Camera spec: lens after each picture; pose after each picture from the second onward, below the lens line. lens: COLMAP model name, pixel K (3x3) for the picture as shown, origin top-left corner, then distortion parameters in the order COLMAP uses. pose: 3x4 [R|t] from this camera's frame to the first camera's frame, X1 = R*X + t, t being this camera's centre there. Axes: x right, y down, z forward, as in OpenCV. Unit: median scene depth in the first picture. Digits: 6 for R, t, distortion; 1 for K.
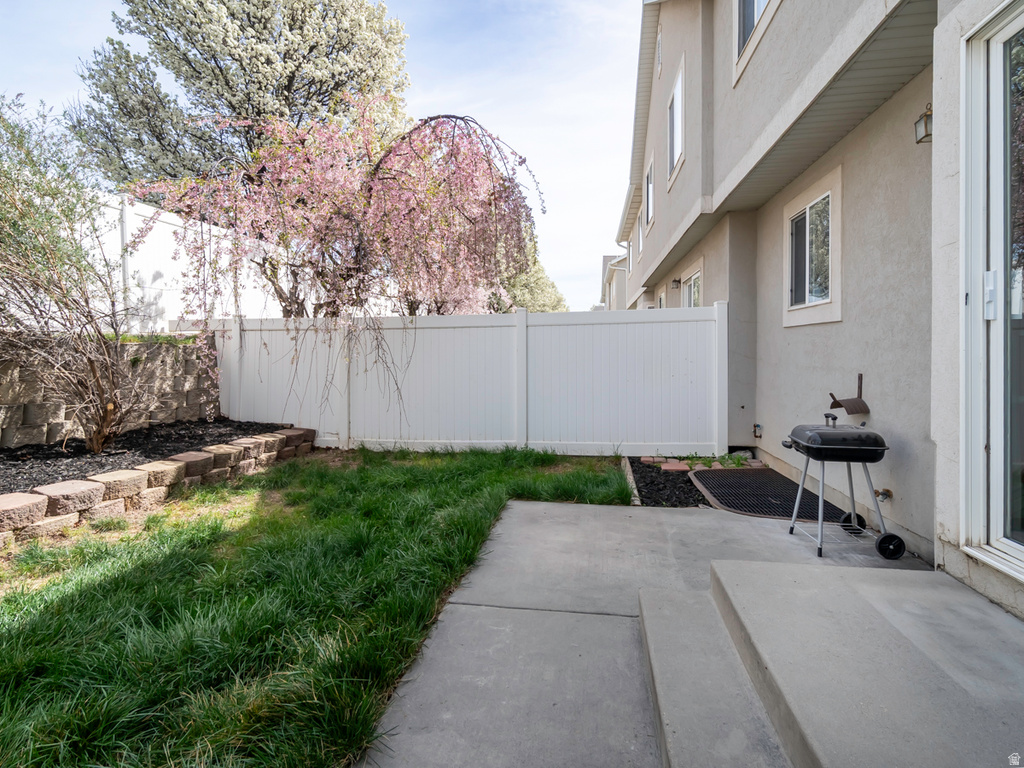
lens RADIAL K [[512.8, 0, 575.9], [0, 512.8, 350.9], [0, 0, 1]] dist [-0.013000, -0.000681]
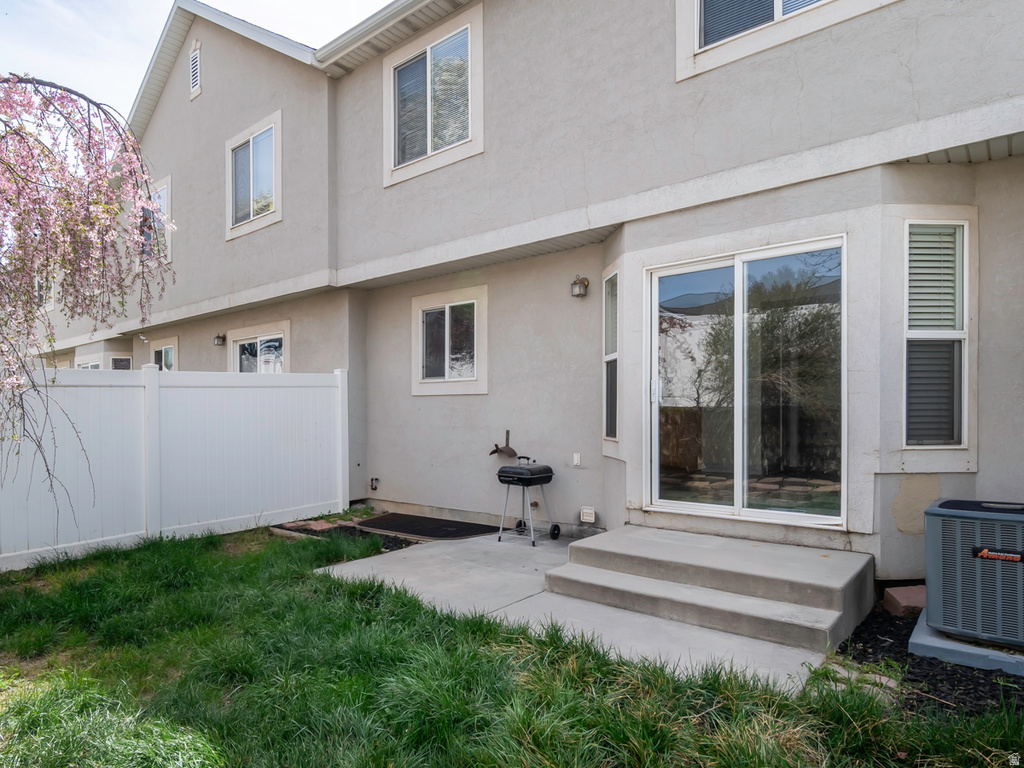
lens RADIAL K [[534.5, 0, 510.5], [0, 534.5, 414.4], [0, 0, 1]] dist [-0.001211, -0.000328]
pose [[0.569319, -0.010268, 0.822053, -0.550130], [0.004795, 0.999946, 0.009169, -0.011681], [-0.822103, -0.001278, 0.569337, 0.073474]]
